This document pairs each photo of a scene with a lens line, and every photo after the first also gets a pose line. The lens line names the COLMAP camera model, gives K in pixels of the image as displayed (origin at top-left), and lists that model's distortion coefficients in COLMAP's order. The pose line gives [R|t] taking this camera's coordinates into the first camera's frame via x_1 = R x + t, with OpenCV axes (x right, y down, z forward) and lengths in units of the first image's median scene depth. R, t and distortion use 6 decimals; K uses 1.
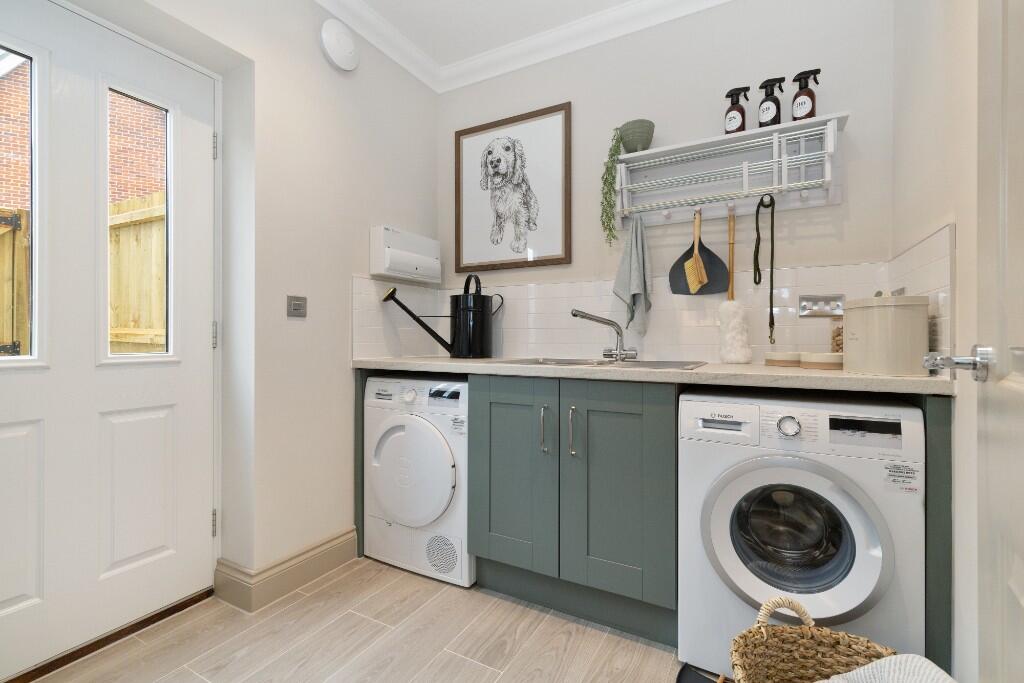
lens RADIAL K [[455.2, 0, 512.1], [0, 455.2, 340.5], [0, 0, 1]] dist [0.009114, 0.000017]
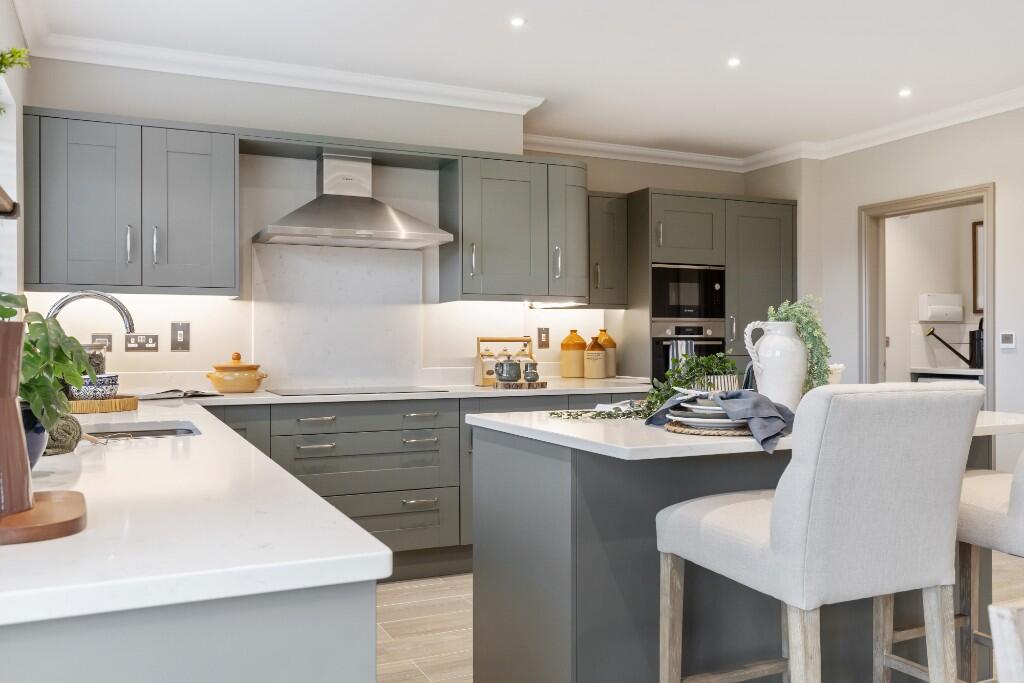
lens RADIAL K [[851.0, 0, 511.5], [0, 851.0, 339.4], [0, 0, 1]] dist [0.013592, 0.006213]
pose [[0.808661, -0.004182, -0.588260, 0.362143], [0.002262, 0.999989, -0.004000, -0.060284], [0.588271, 0.001904, 0.808662, -2.602029]]
